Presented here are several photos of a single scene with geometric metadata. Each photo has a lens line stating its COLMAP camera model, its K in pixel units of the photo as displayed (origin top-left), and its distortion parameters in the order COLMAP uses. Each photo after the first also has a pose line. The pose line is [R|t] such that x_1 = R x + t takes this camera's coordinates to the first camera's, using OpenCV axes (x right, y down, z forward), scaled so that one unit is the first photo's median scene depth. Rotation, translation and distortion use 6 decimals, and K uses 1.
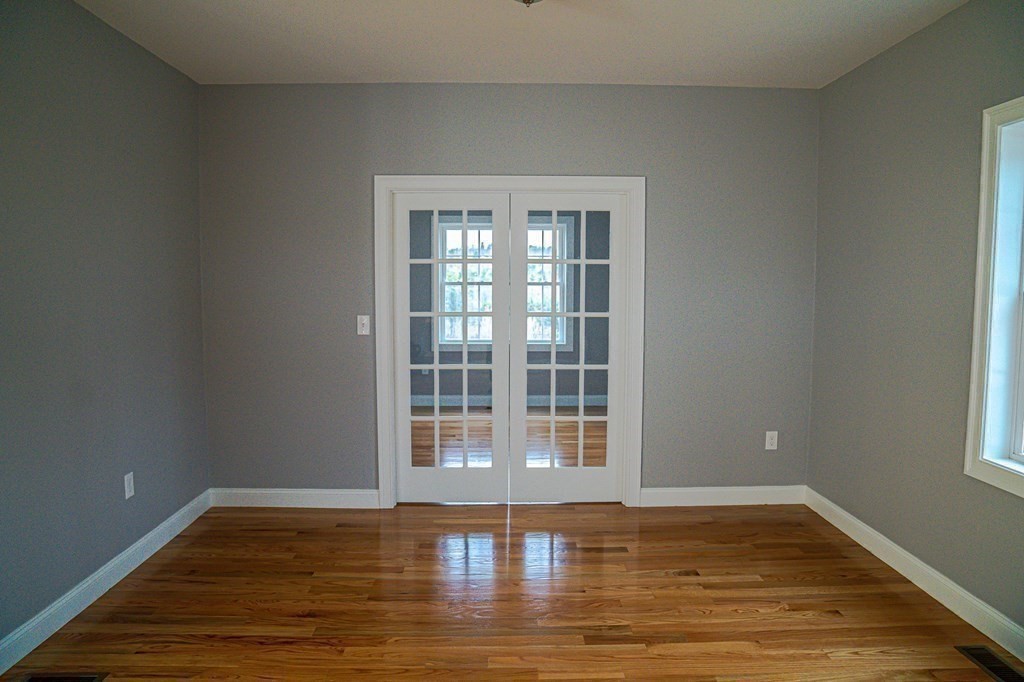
lens RADIAL K [[713.2, 0, 509.8], [0, 713.2, 340.3], [0, 0, 1]] dist [-0.094953, 0.050959]
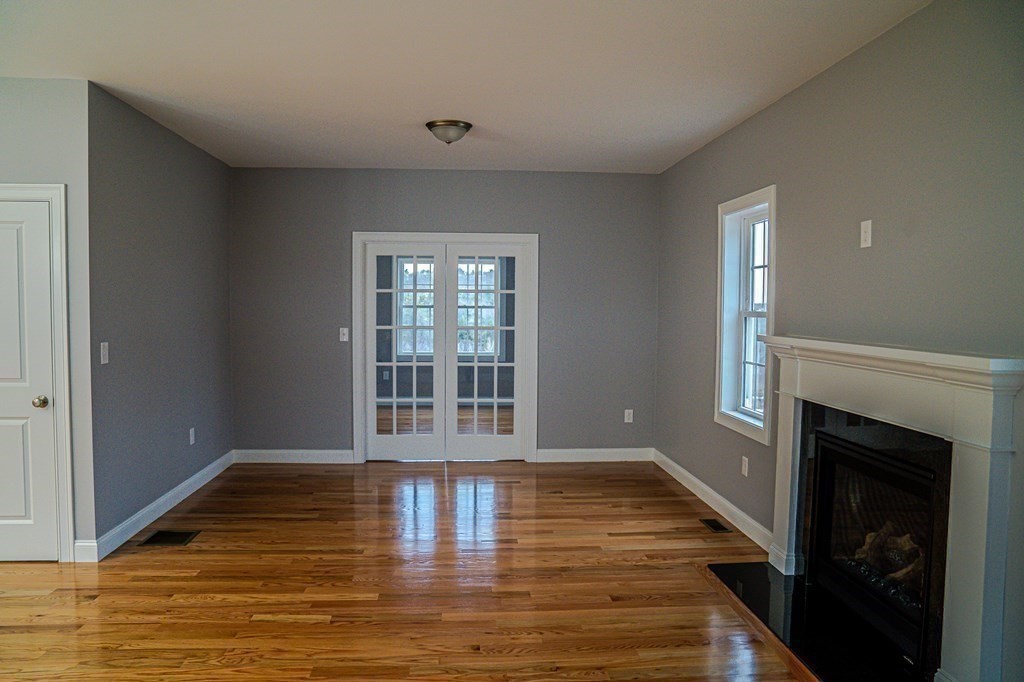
lens RADIAL K [[713.2, 0, 507.3], [0, 713.2, 339.4], [0, 0, 1]] dist [-0.094953, 0.050959]
pose [[0.998634, 0.002729, 0.052179, 0.049498], [-0.000911, 0.999393, -0.034832, 0.037632], [-0.052242, 0.034736, 0.998030, -0.449768]]
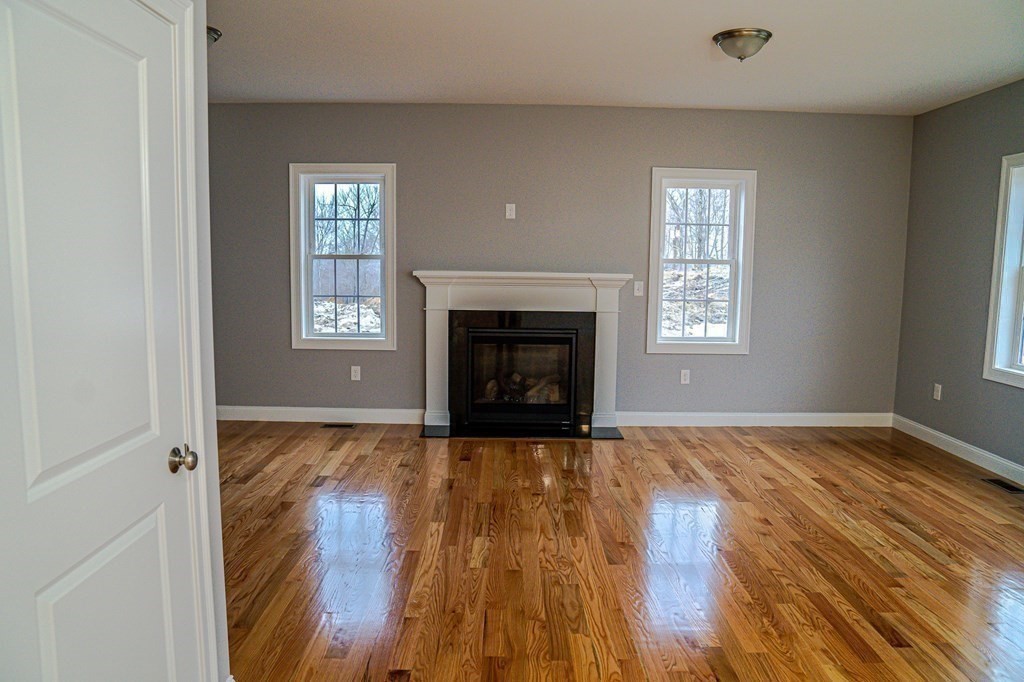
lens RADIAL K [[713.2, 0, 518.1], [0, 713.2, 340.2], [0, 0, 1]] dist [-0.094953, 0.050959]
pose [[-0.000528, -0.122131, 0.992514, -0.882004], [0.069128, 0.990135, 0.121876, -0.019509], [-0.997608, 0.068675, 0.007920, 0.234200]]
